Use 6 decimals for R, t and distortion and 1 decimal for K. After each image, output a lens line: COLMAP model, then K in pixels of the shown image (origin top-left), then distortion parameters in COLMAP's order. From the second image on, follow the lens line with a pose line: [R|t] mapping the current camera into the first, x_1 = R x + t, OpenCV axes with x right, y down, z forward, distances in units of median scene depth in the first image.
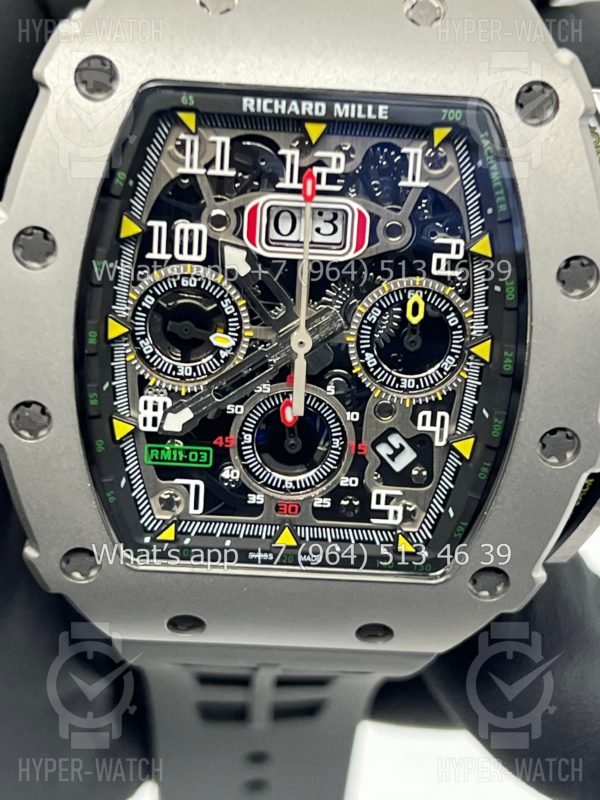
lens RADIAL K [[1817.5, 0, 300.0], [0, 1817.5, 400.0], [0, 0, 1]] dist [0.269514, -0.856360]
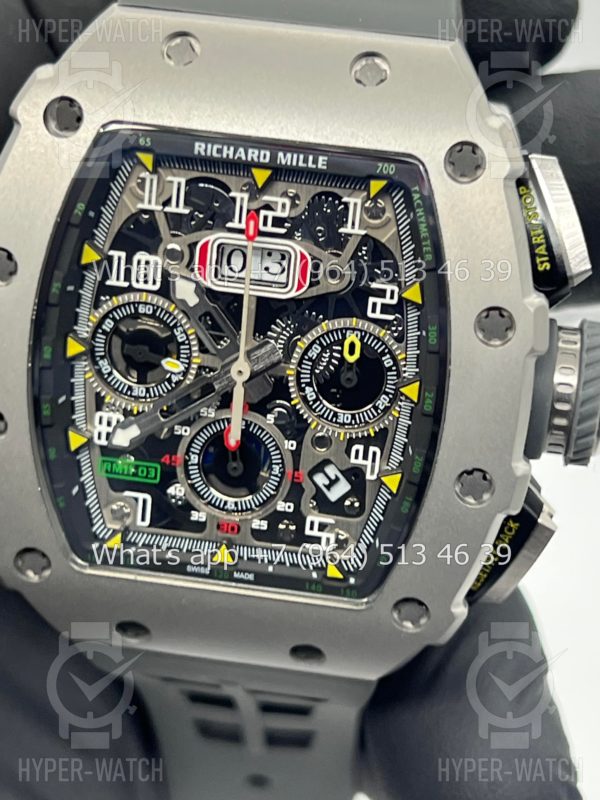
lens RADIAL K [[1817.5, 0, 300.0], [0, 1817.5, 400.0], [0, 0, 1]] dist [0.269514, -0.856360]
pose [[0.988252, 0.070367, -0.135672, 0.179617], [-0.076527, 0.996235, -0.040725, 0.025899], [0.132296, 0.050629, 0.989916, -0.058110]]
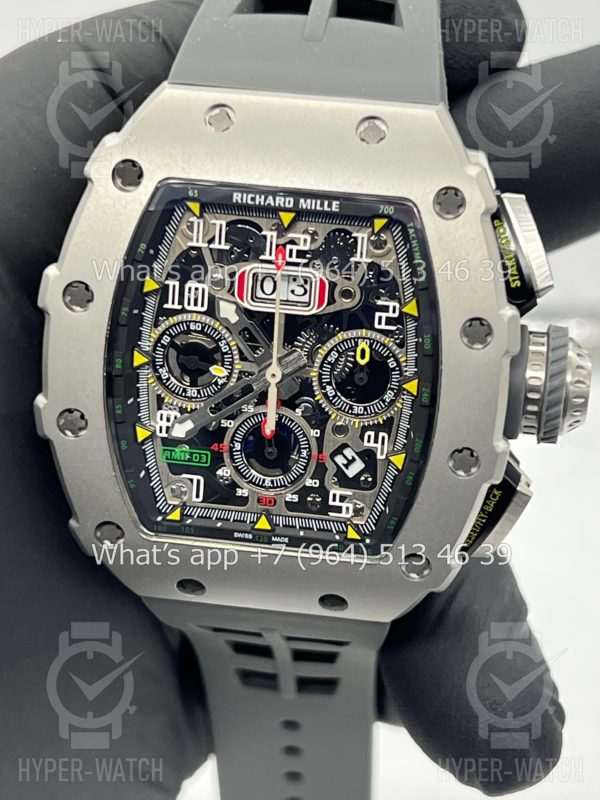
lens RADIAL K [[1817.5, 0, 300.0], [0, 1817.5, 400.0], [0, 0, 1]] dist [0.269514, -0.856360]
pose [[0.989303, 0.044232, -0.139007, 0.203068], [-0.050037, 0.998003, -0.038548, 0.036982], [0.137025, 0.045091, 0.989541, -0.314216]]
